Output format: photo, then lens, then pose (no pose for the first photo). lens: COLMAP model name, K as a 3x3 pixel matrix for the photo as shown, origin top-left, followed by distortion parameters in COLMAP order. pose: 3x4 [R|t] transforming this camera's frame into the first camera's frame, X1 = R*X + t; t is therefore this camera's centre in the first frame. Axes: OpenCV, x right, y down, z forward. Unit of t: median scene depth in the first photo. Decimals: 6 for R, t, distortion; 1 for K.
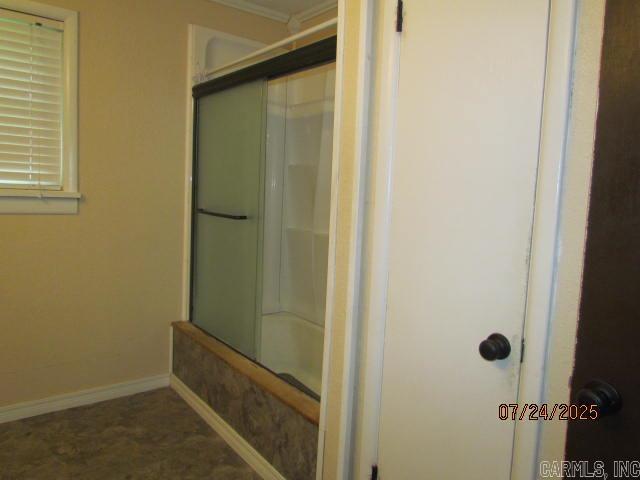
lens RADIAL K [[451.9, 0, 318.8], [0, 451.9, 236.8], [0, 0, 1]] dist [-0.024545, 0.003440]
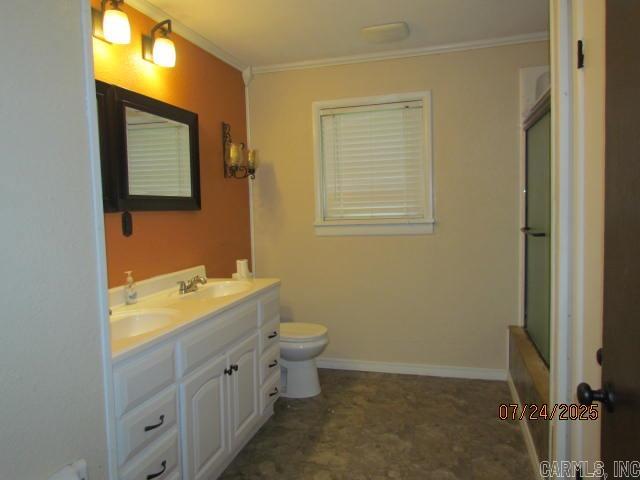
lens RADIAL K [[455.5, 0, 319.5], [0, 455.5, 238.4], [0, 0, 1]] dist [-0.020748, -0.000538]
pose [[0.573378, -0.008392, -0.819248, 0.429115], [-0.020747, 0.999478, -0.024758, 0.004470], [0.819028, 0.031193, 0.572905, -0.092781]]
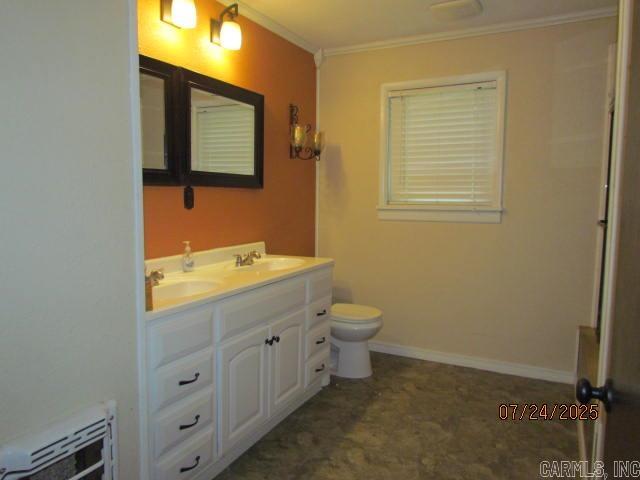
lens RADIAL K [[455.5, 0, 319.5], [0, 455.5, 238.4], [0, 0, 1]] dist [-0.020748, -0.000538]
pose [[0.407114, 0.043506, -0.912341, 0.480588], [-0.074273, 0.997134, 0.014407, 0.014394], [0.910353, 0.061897, 0.409178, -0.020898]]
